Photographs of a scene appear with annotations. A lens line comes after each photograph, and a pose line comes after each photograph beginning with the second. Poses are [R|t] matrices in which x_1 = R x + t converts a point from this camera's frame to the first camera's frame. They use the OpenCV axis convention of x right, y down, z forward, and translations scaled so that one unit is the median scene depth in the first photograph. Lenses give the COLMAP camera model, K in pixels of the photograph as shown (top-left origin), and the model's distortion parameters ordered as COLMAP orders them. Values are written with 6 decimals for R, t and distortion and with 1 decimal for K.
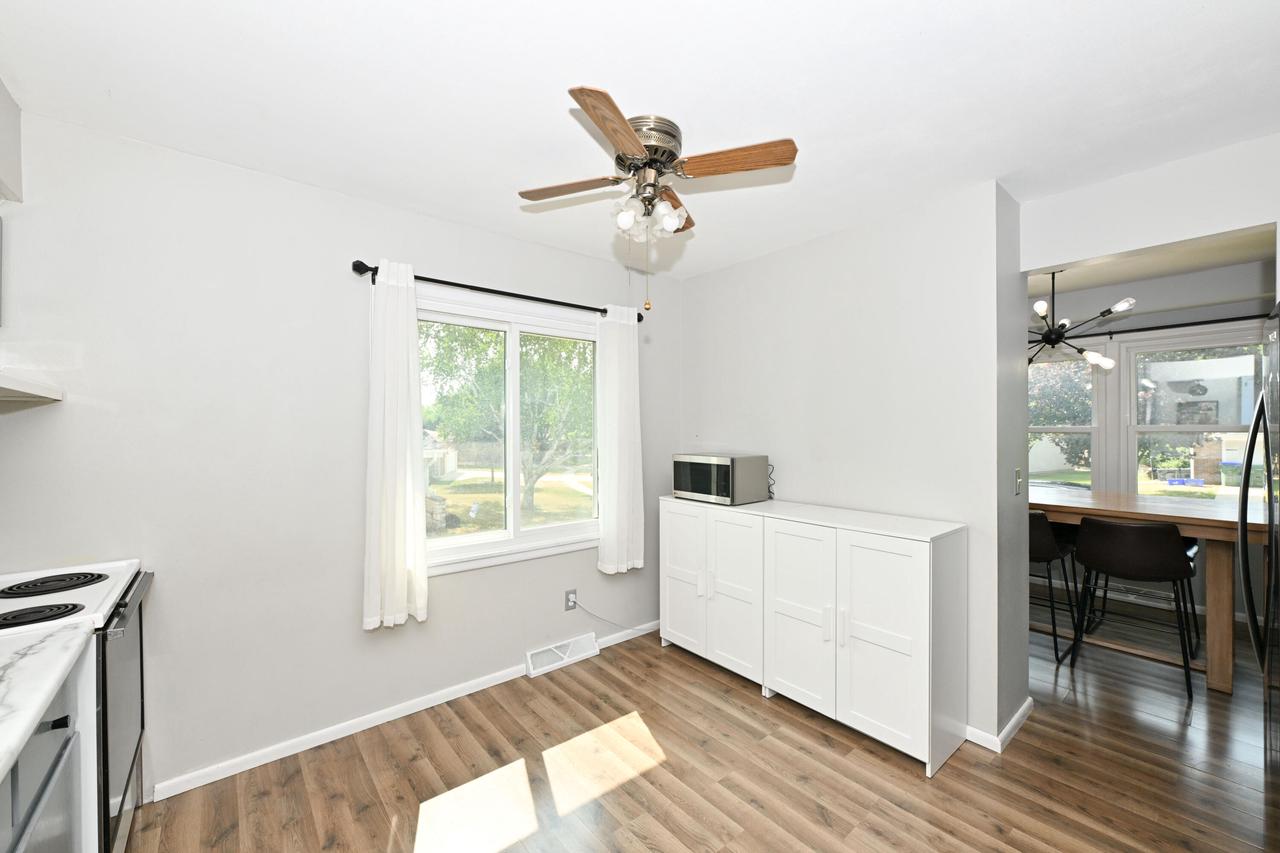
lens RADIAL K [[501.1, 0, 634.4], [0, 501.1, 428.8], [0, 0, 1]] dist [0.003459, -0.002073]
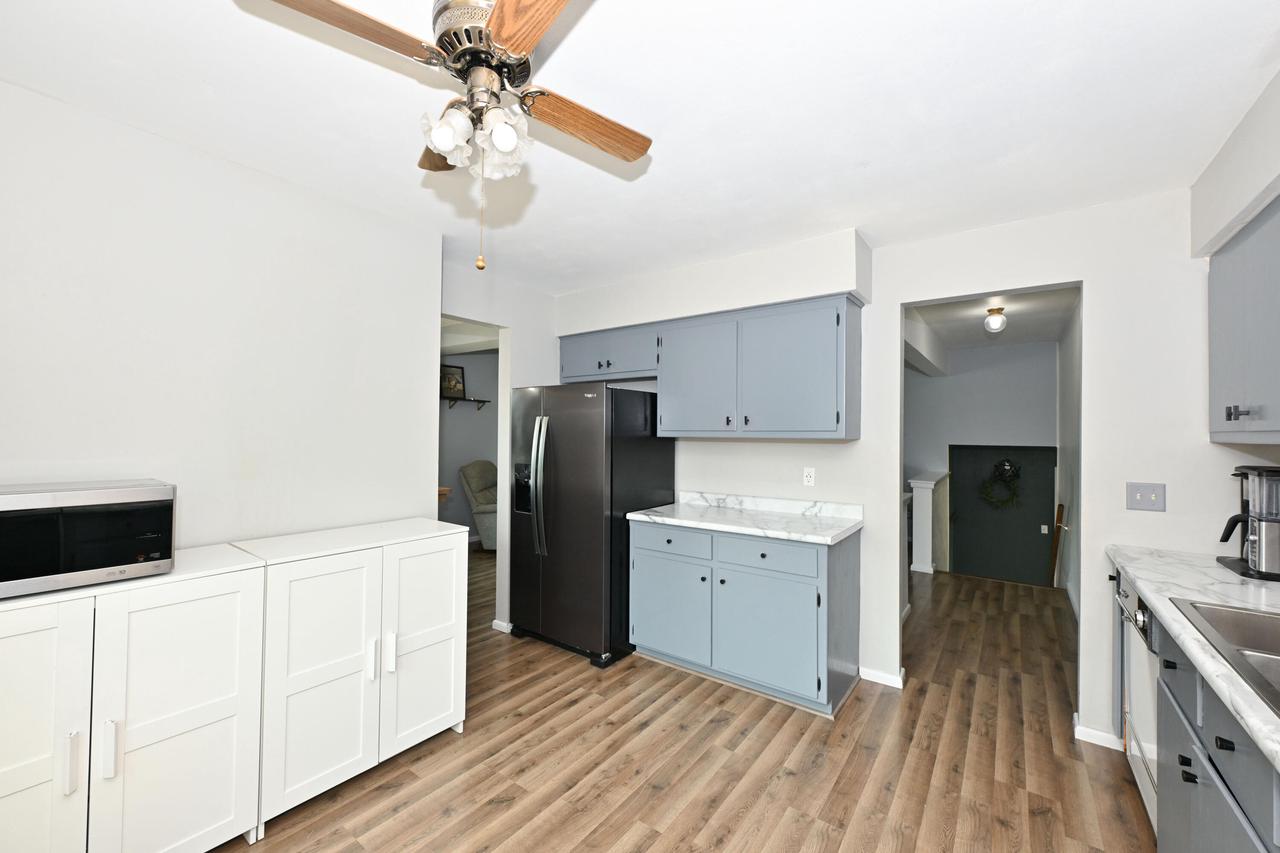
lens RADIAL K [[501.1, 0, 635.0], [0, 501.1, 431.0], [0, 0, 1]] dist [0.003459, -0.002073]
pose [[-0.233839, 0.009336, 0.972231, -0.609865], [-0.005485, 0.999925, -0.010922, -0.002183], [-0.972260, -0.007887, -0.233770, 0.819206]]
